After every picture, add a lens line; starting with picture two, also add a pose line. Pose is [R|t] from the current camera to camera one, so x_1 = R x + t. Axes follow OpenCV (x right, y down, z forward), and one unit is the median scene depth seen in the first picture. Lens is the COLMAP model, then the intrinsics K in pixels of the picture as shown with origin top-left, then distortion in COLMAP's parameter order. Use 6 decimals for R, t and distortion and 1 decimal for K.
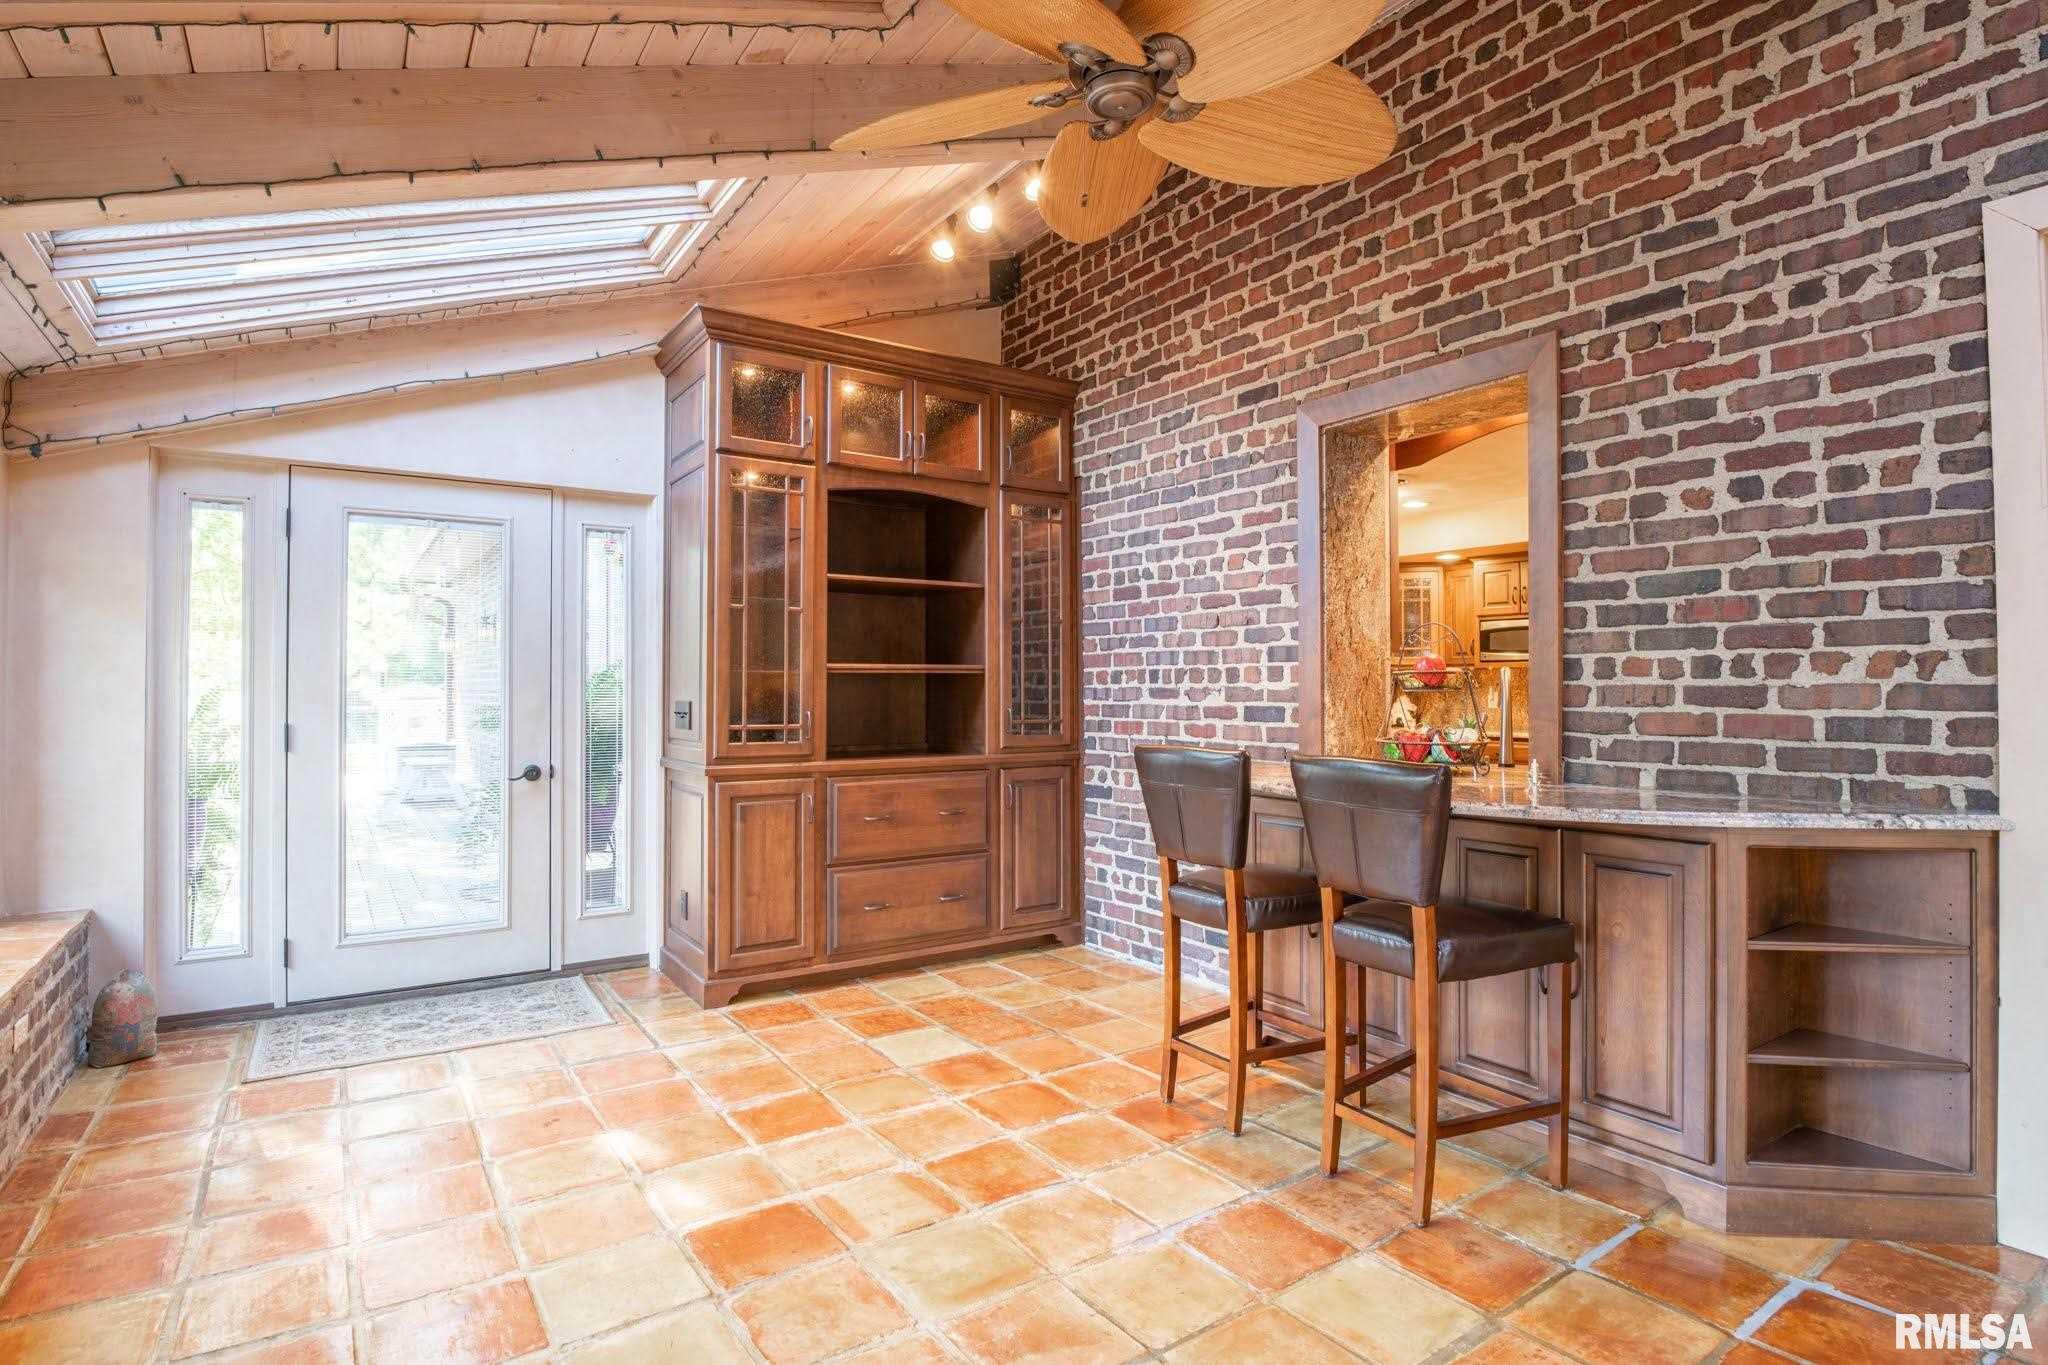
lens RADIAL K [[1029.9, 0, 1025.1], [0, 1029.9, 674.5], [0, 0, 1]] dist [-0.031727, -0.001124]
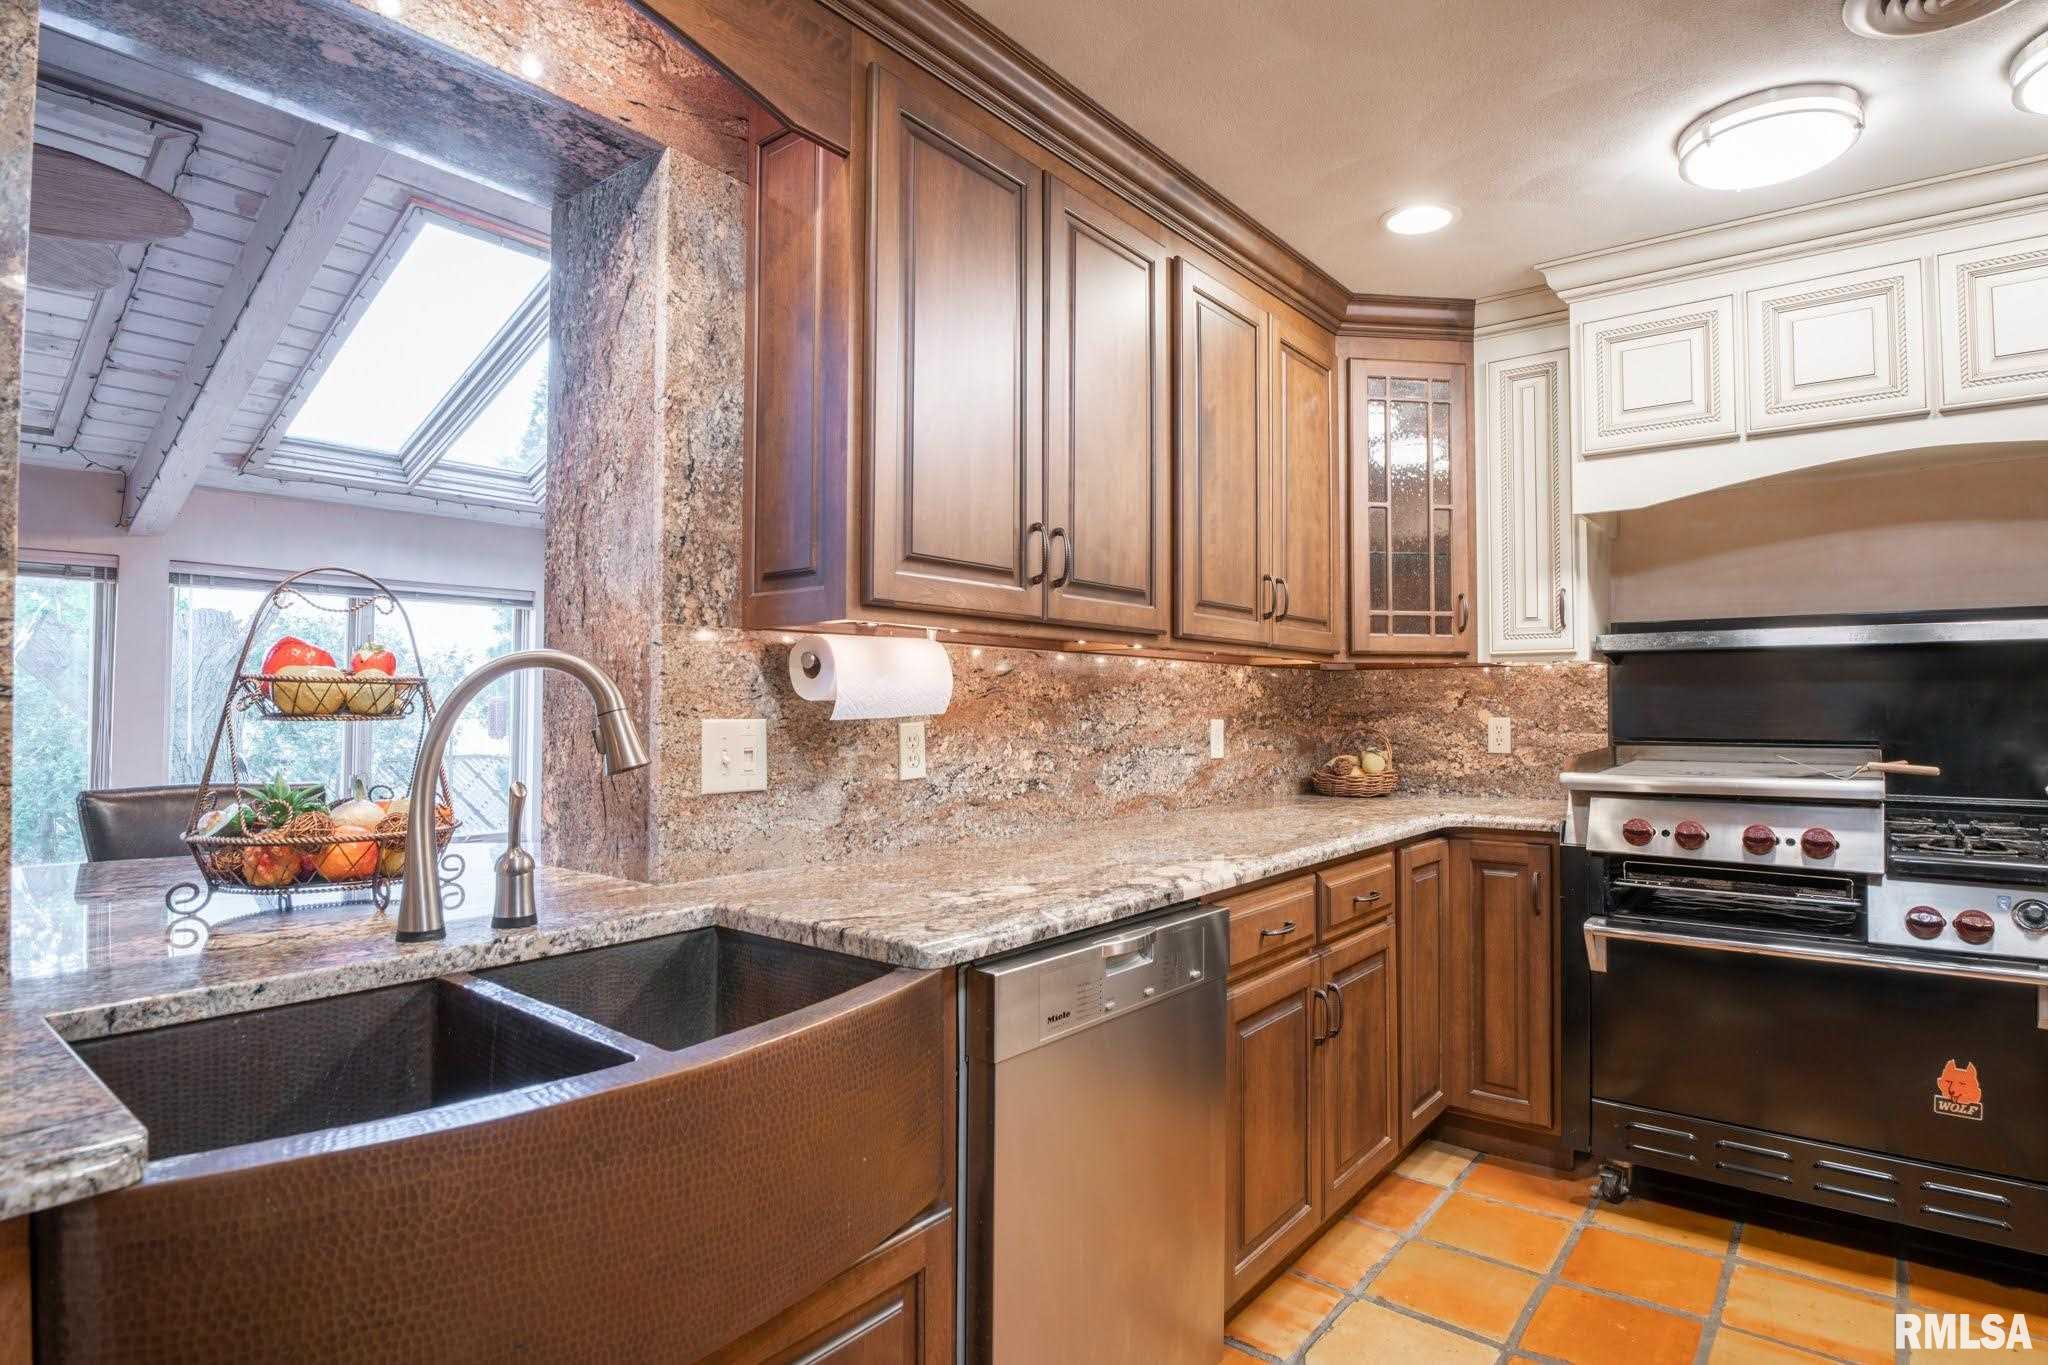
lens RADIAL K [[1058.2, 0, 1057.3], [0, 1058.2, 677.5], [0, 0, 1]] dist [-0.025465, -0.002857]
pose [[0.300850, -0.022971, -0.953395, 0.838214], [0.014009, 0.999708, -0.019666, 0.010100], [0.953569, -0.007440, 0.301084, 1.047788]]
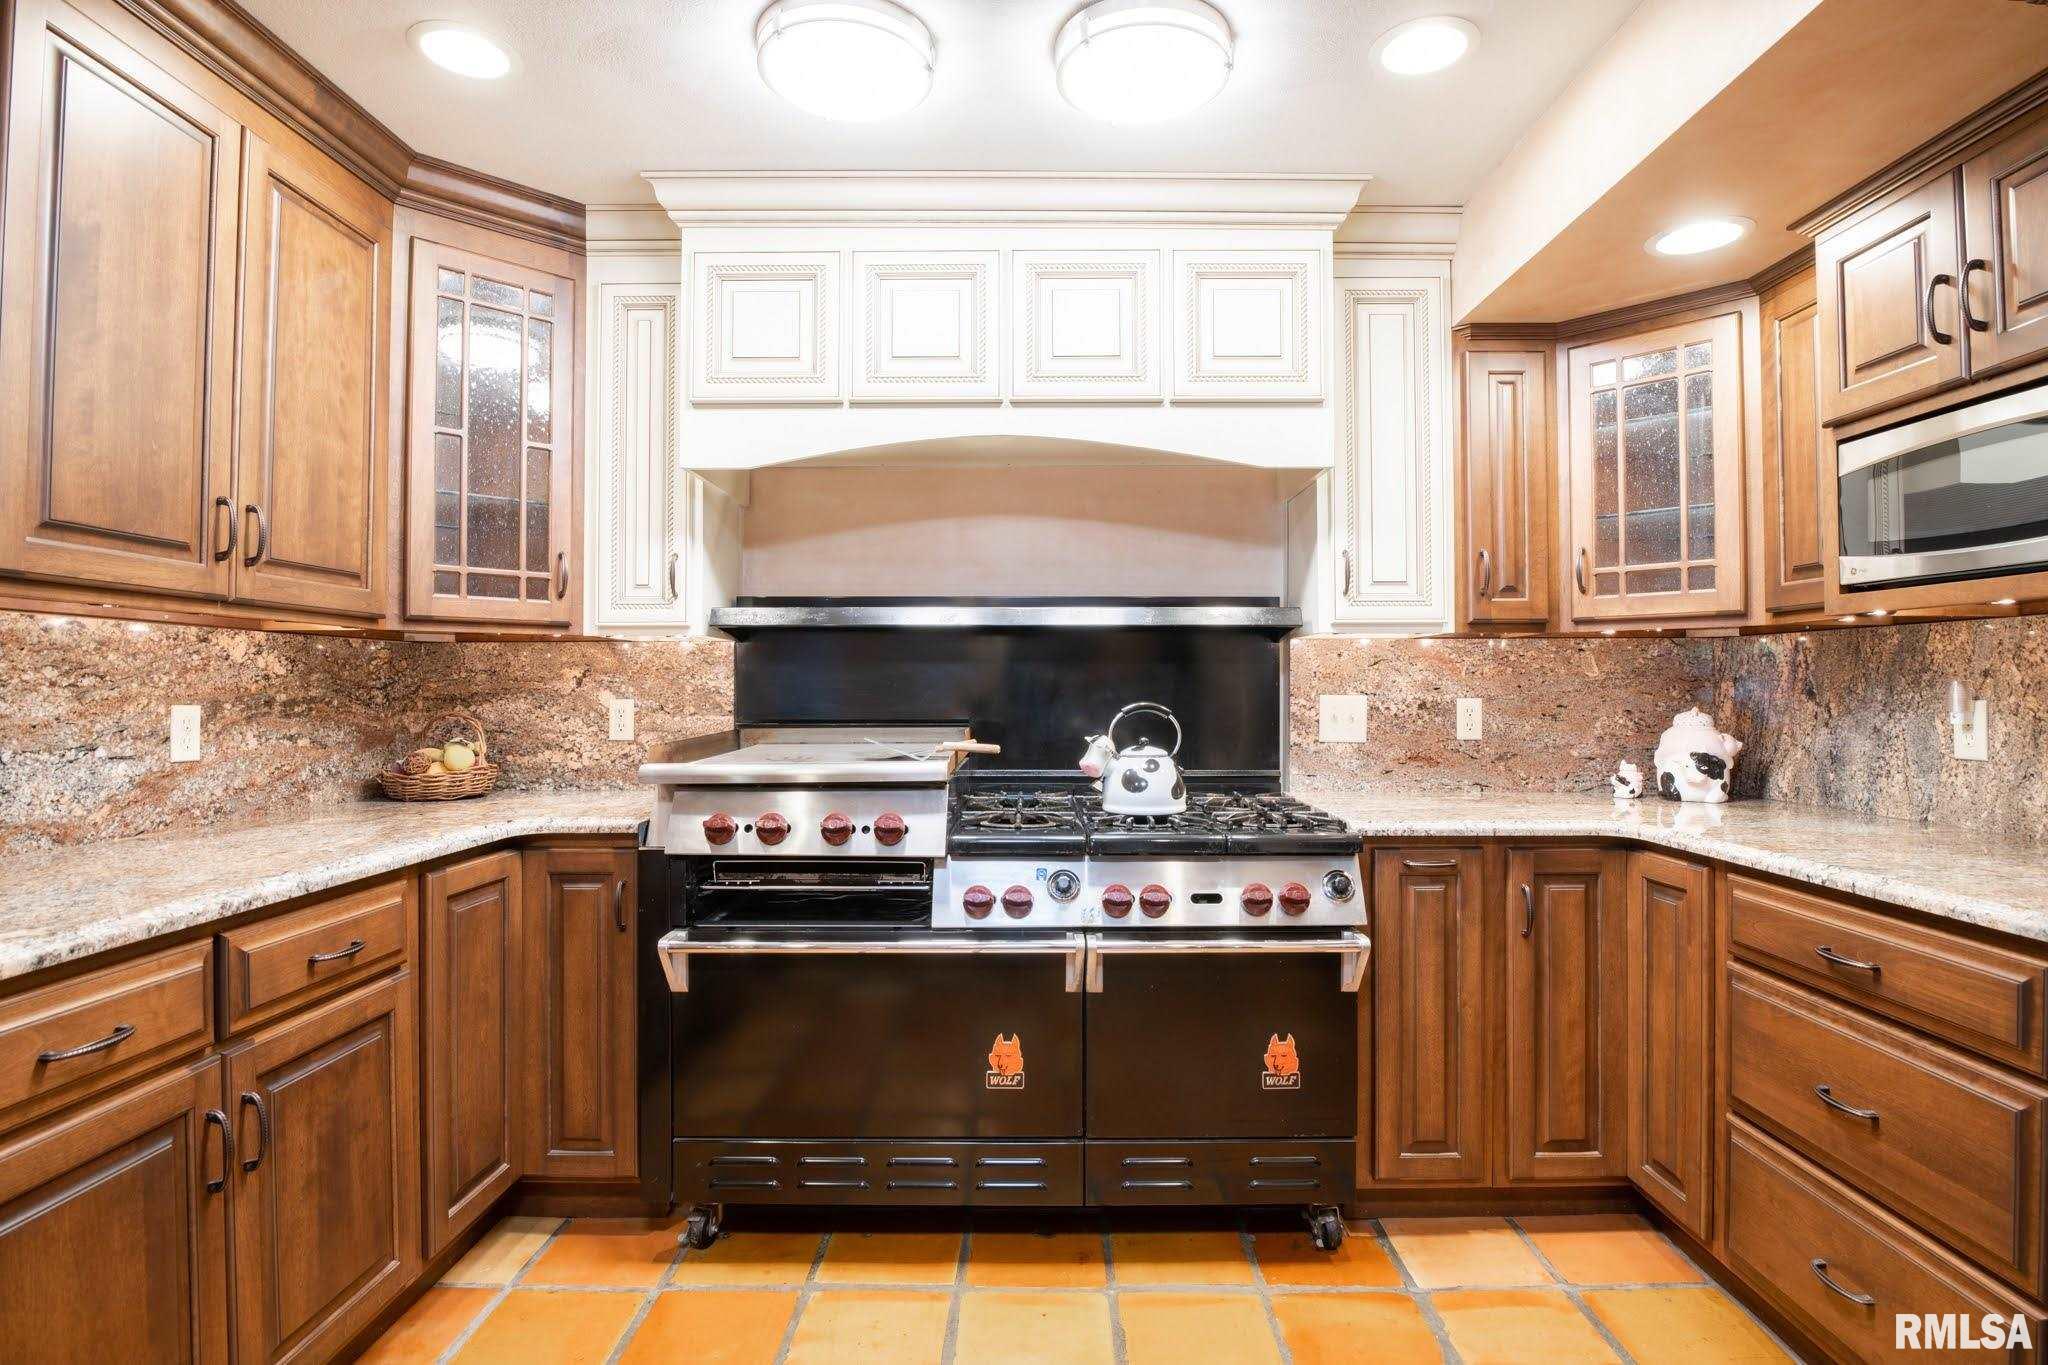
lens RADIAL K [[1018.2, 0, 1036.0], [0, 1018.2, 676.6], [0, 0, 1]] dist [-0.025668, -0.002329]
pose [[0.821344, -0.004587, -0.570415, 0.782619], [0.008517, 0.999955, 0.004222, 0.014067], [0.570370, -0.008326, 0.821346, 1.228696]]
